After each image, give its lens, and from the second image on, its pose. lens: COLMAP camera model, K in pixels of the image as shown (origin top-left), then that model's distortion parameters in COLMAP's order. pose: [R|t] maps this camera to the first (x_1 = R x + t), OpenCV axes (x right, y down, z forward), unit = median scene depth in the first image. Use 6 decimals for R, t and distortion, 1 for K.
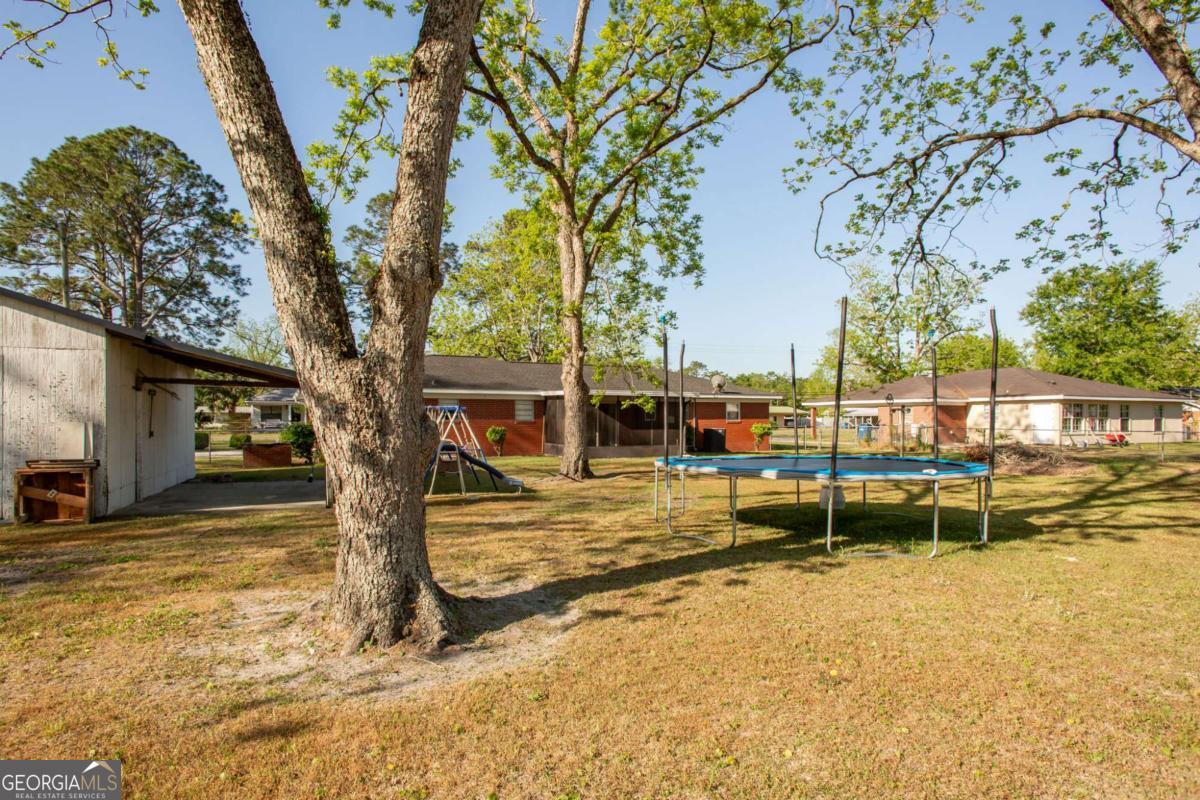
lens RADIAL K [[691.9, 0, 566.0], [0, 691.9, 442.7], [0, 0, 1]] dist [0.008179, 0.005894]
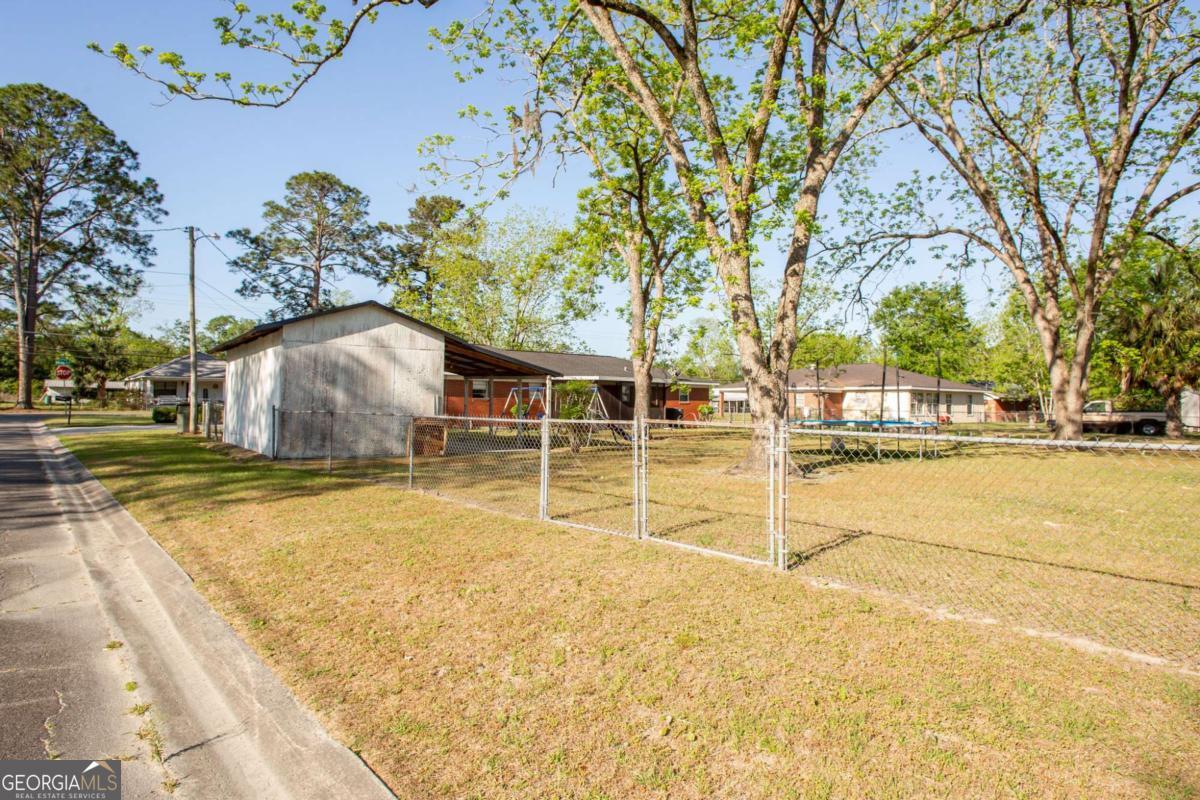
lens RADIAL K [[691.9, 0, 601.5], [0, 691.9, 401.2], [0, 0, 1]] dist [0.008179, 0.005894]
pose [[0.973745, 0.012890, 0.227275, -0.099799], [-0.005325, 0.999412, -0.033870, 0.005431], [-0.227578, 0.031770, 0.973241, -0.096193]]
